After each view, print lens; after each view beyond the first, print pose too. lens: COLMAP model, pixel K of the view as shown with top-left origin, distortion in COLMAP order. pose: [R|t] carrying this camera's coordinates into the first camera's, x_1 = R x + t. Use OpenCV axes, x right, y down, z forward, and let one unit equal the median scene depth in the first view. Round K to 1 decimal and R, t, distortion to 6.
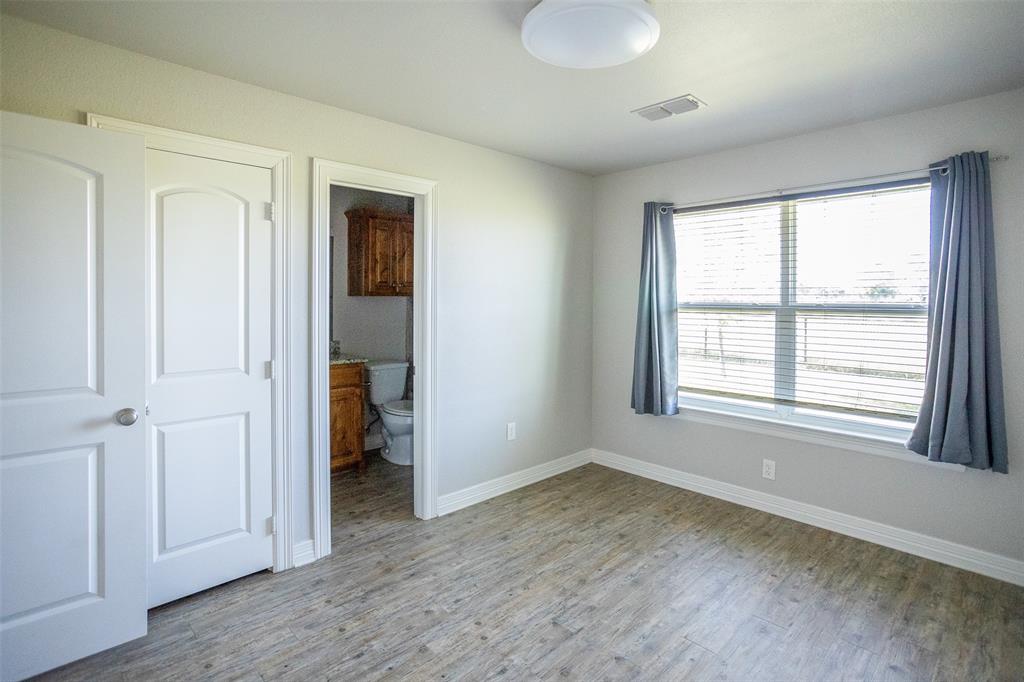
lens RADIAL K [[1225.2, 0, 512.0], [0, 1225.2, 341.0], [0, 0, 1]] dist [-0.287754, 1.155198]
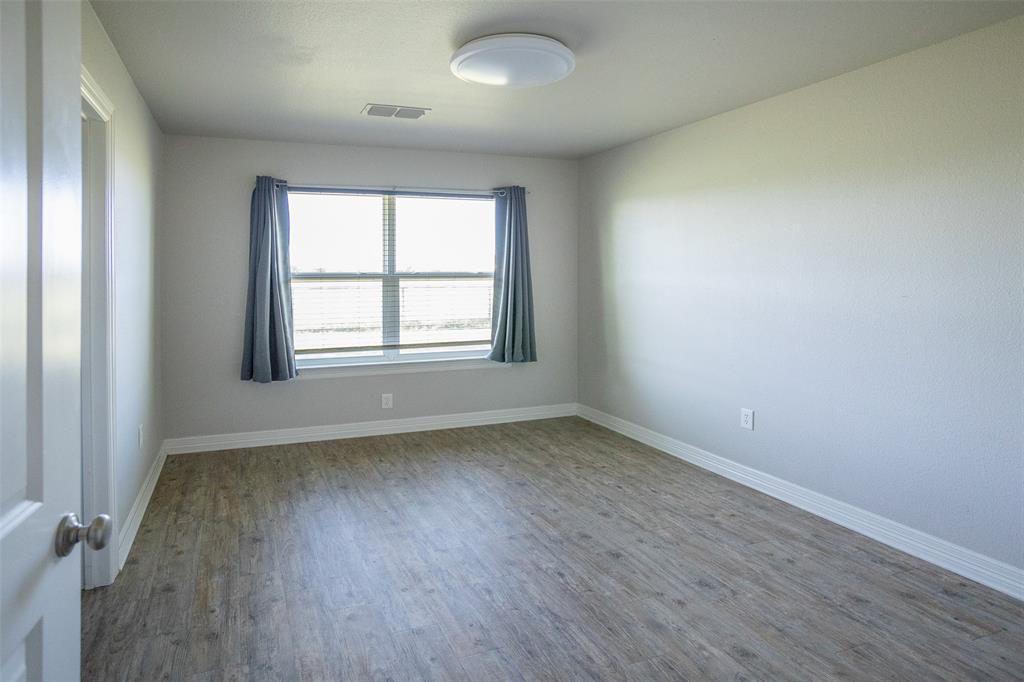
lens RADIAL K [[1225.2, 0, 512.0], [0, 1225.2, 341.0], [0, 0, 1]] dist [-0.287754, 1.155198]
pose [[-0.376133, -0.032557, 0.925993, -1.036443], [0.054117, 0.996905, 0.057032, -0.024449], [-0.924984, 0.071563, -0.373207, 1.352081]]
